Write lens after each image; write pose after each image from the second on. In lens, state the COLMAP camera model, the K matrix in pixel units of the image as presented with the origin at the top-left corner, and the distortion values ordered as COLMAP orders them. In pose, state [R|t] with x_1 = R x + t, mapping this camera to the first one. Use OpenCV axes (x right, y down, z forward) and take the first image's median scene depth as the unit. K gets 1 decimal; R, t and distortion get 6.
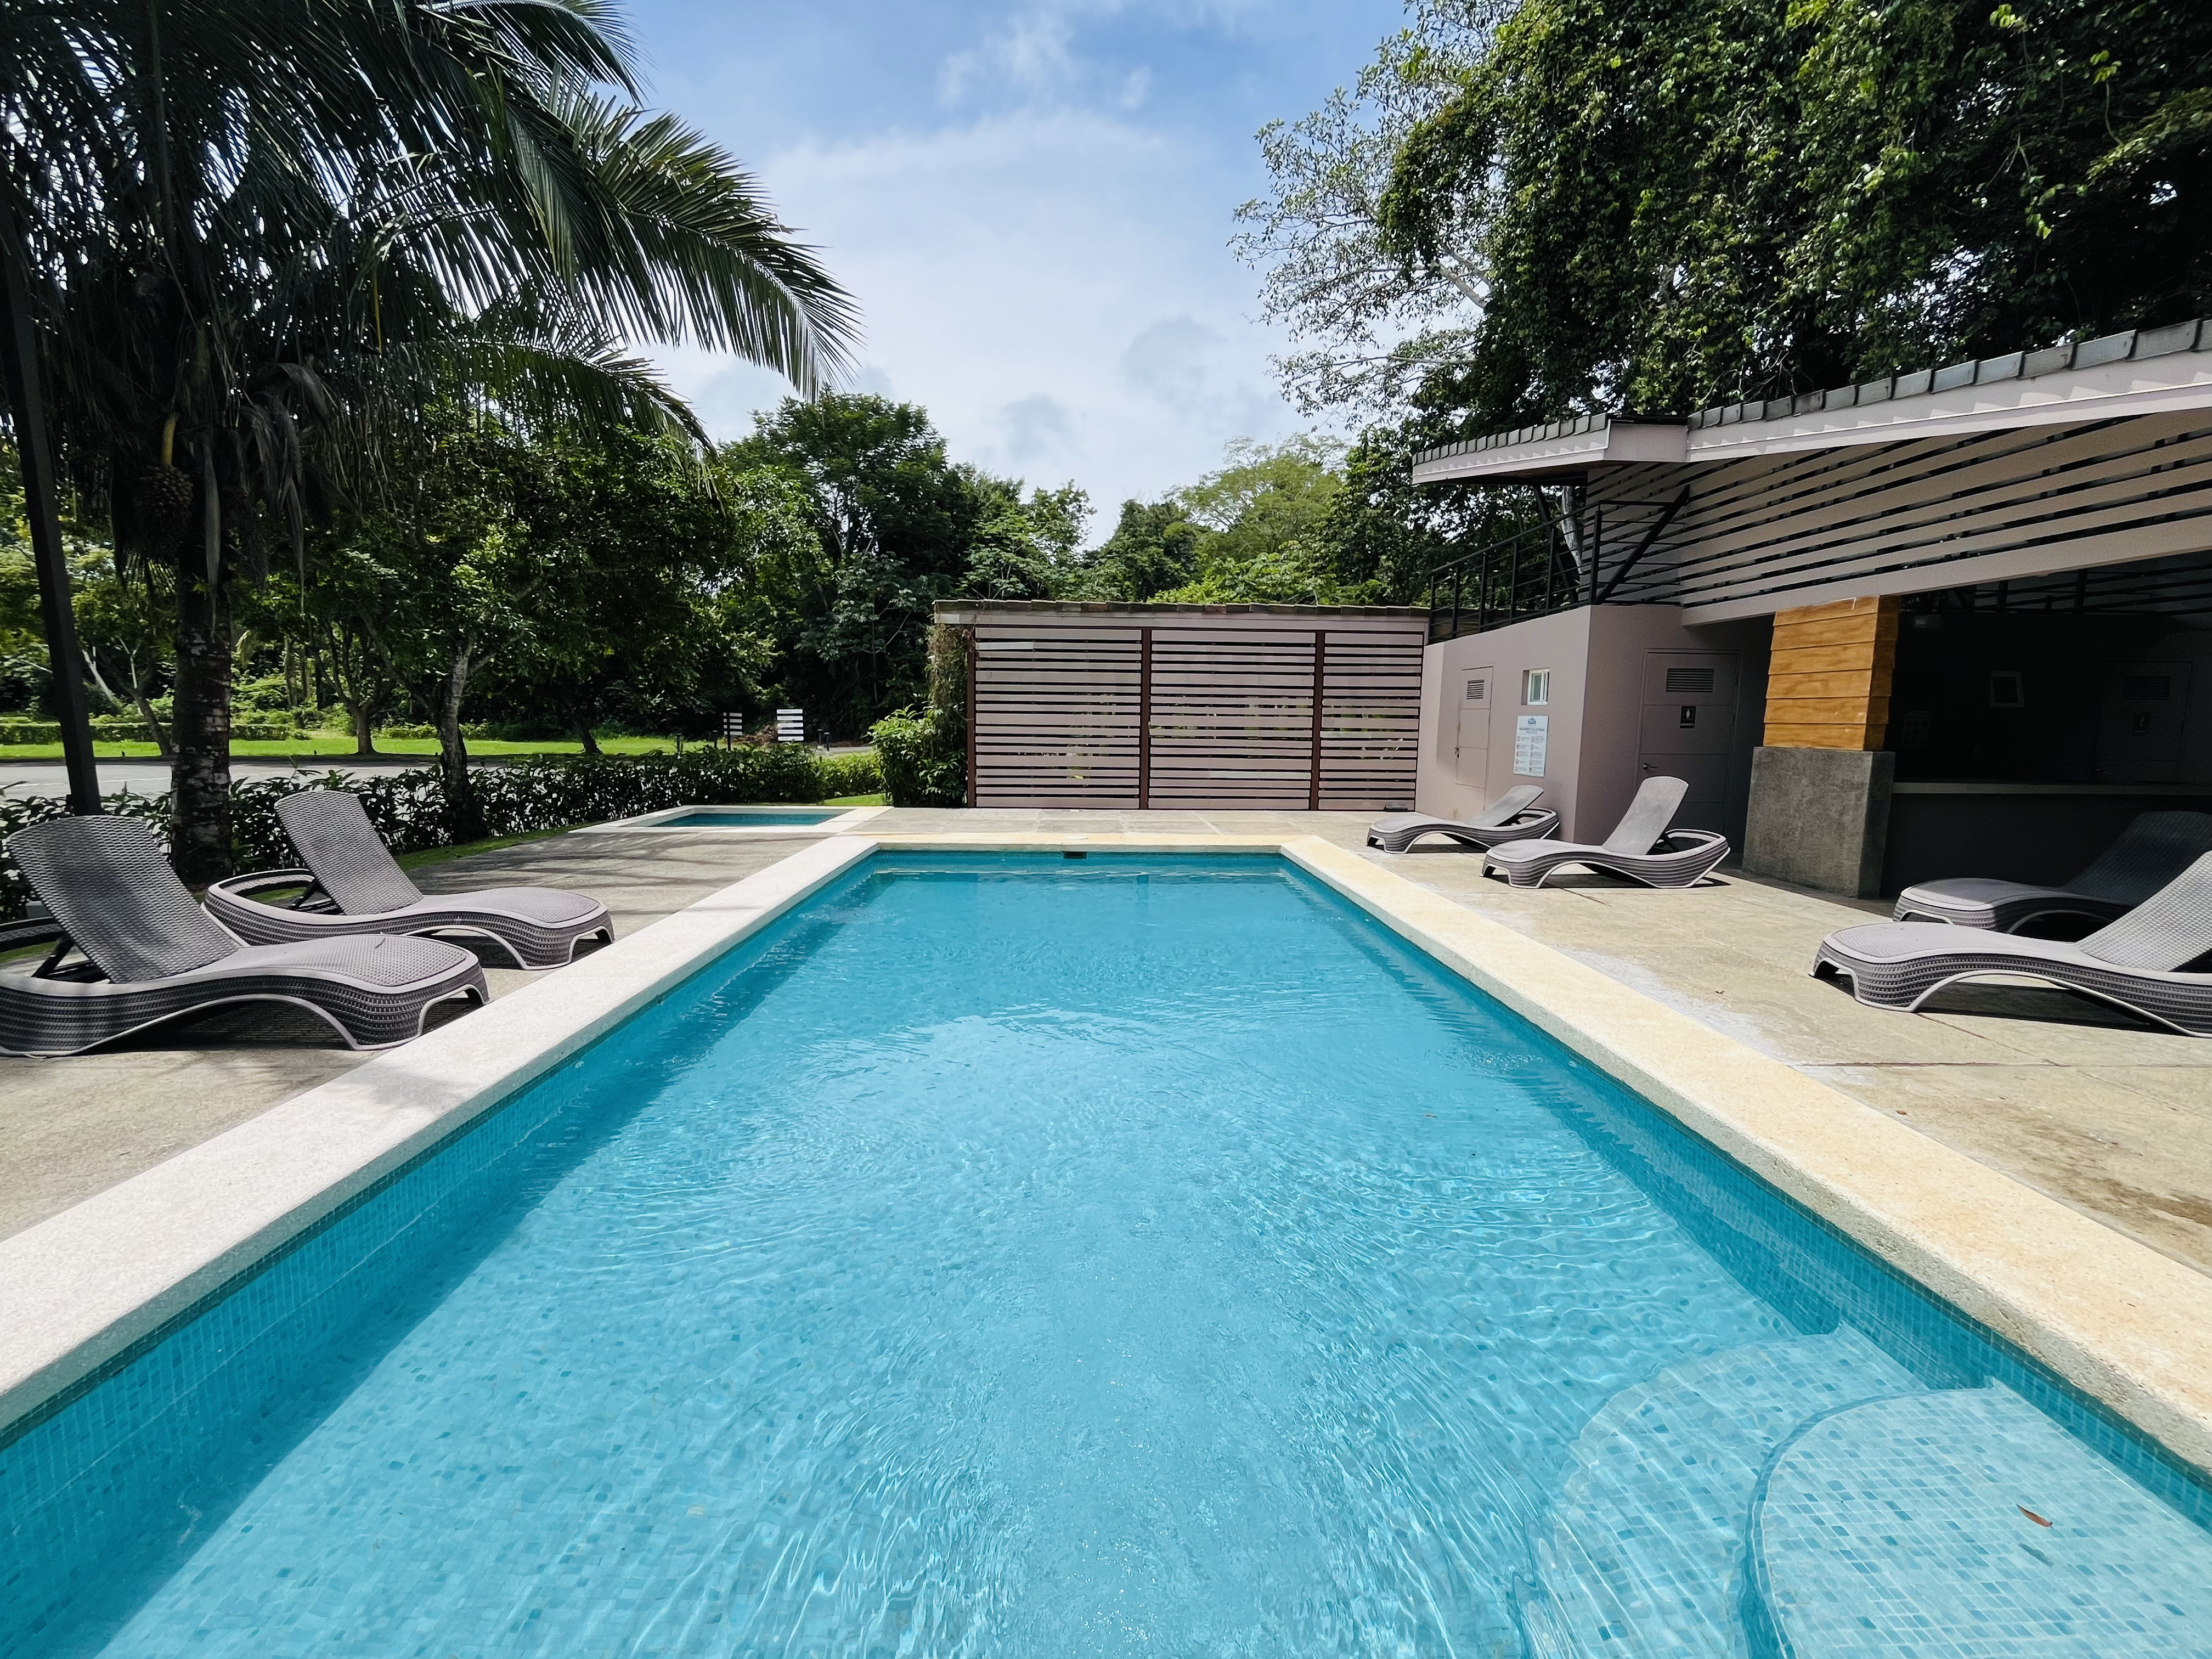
lens RADIAL K [[904.9, 0, 1104.6], [0, 904.9, 830.6], [0, 0, 1]] dist [-0.002327, -0.000327]
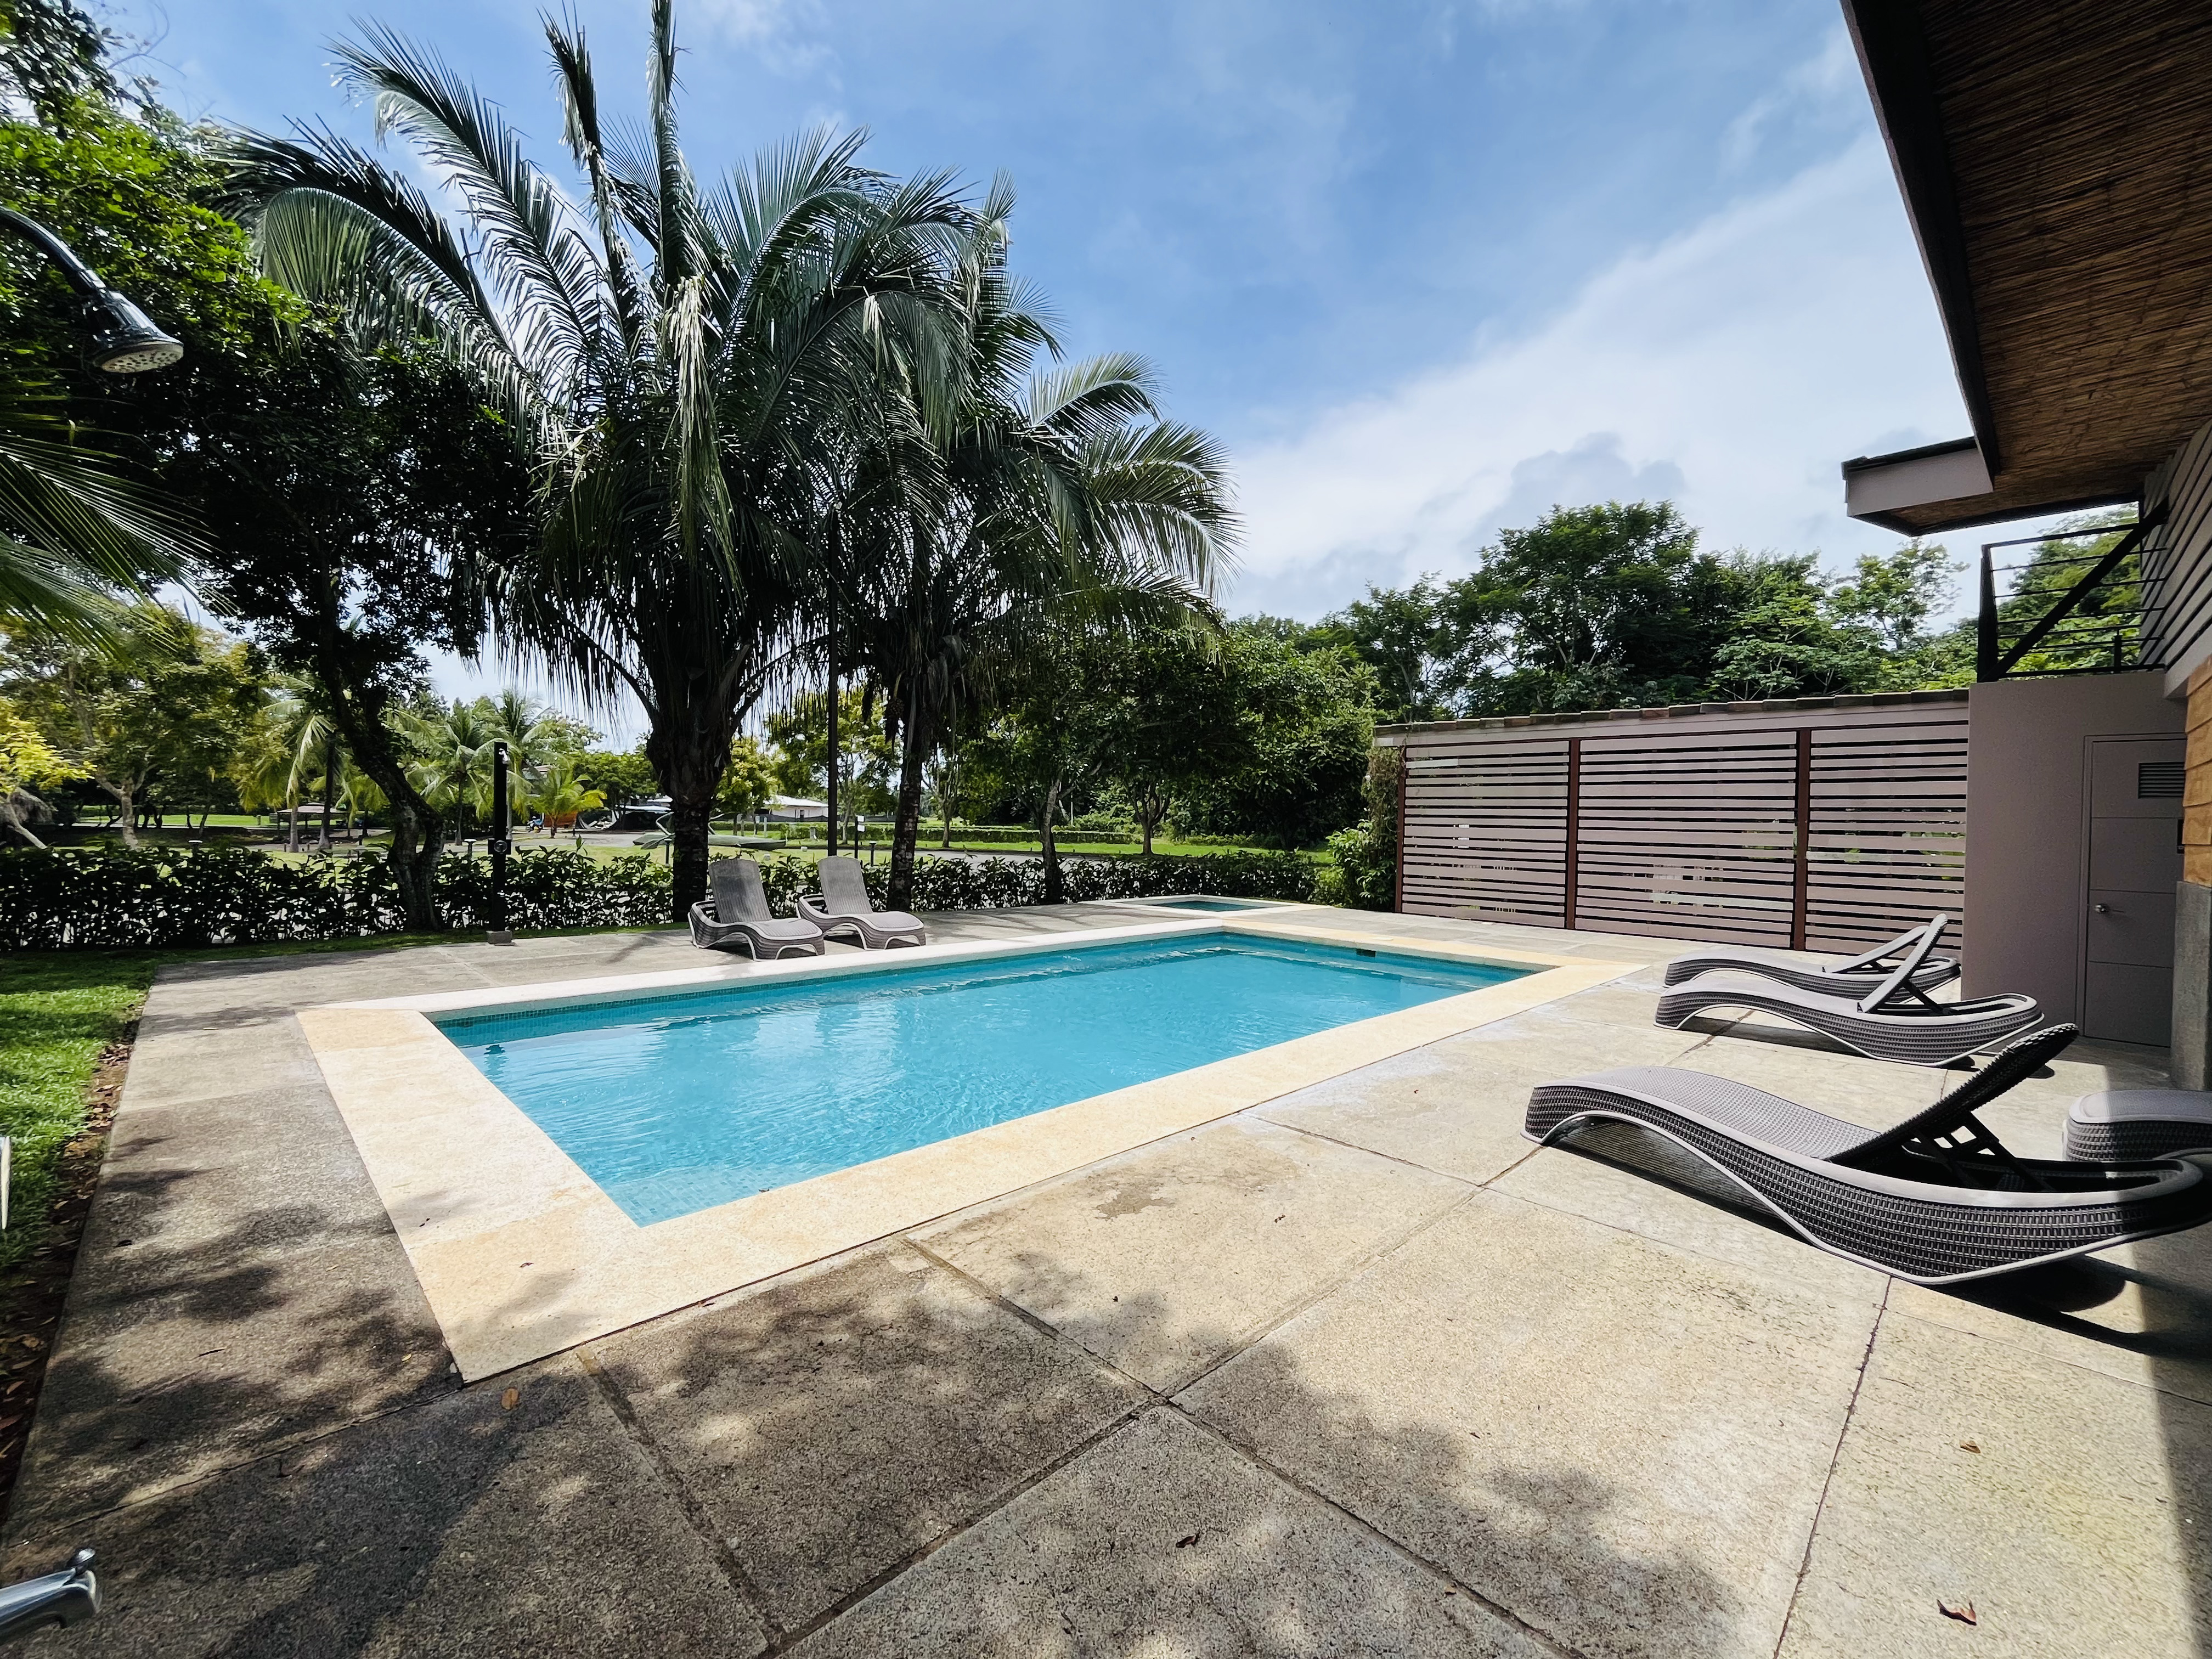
lens RADIAL K [[904.9, 0, 1103.7], [0, 904.9, 835.0], [0, 0, 1]] dist [-0.002327, -0.000327]
pose [[0.683839, 0.014191, -0.729495, 0.398226], [-0.103640, 0.991562, -0.077865, 0.002470], [0.722234, 0.128852, 0.679540, 0.005133]]
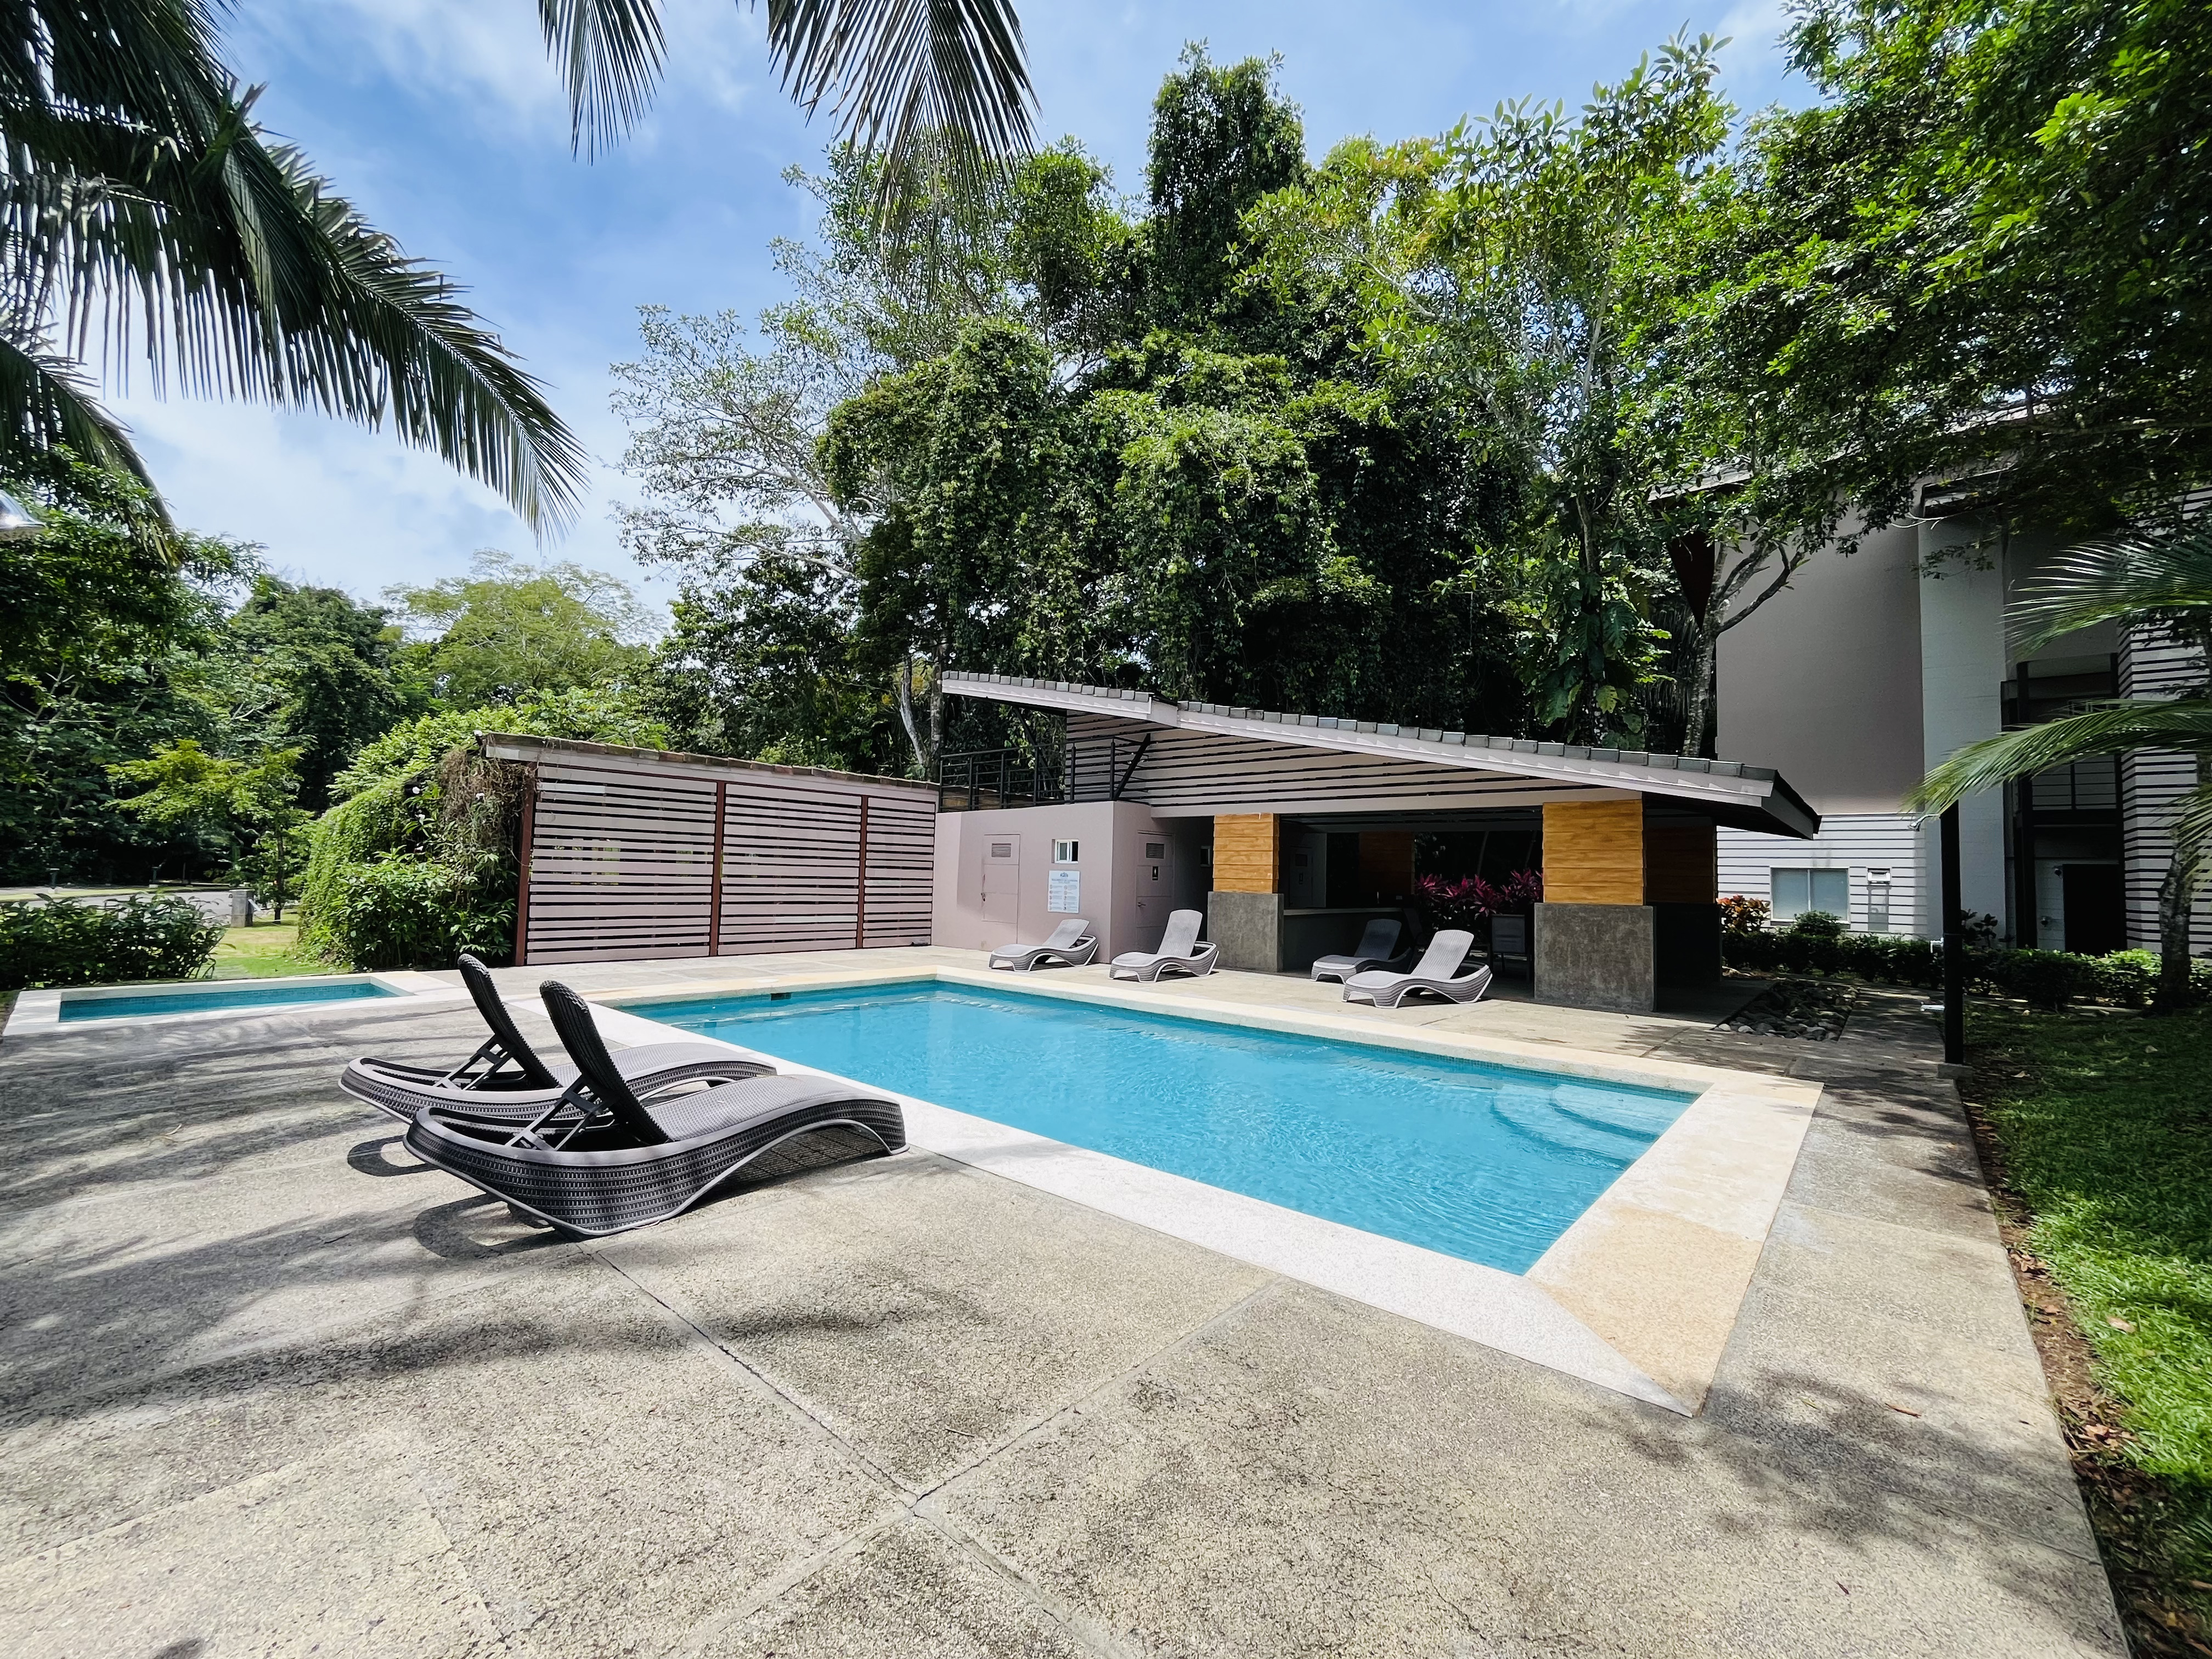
lens RADIAL K [[904.9, 0, 1103.1], [0, 904.9, 841.5], [0, 0, 1]] dist [-0.002327, -0.000327]
pose [[0.681155, 0.034017, 0.731349, -0.408919], [0.074275, 0.990556, -0.115251, -0.001944], [-0.728362, 0.132824, 0.672195, -0.014882]]
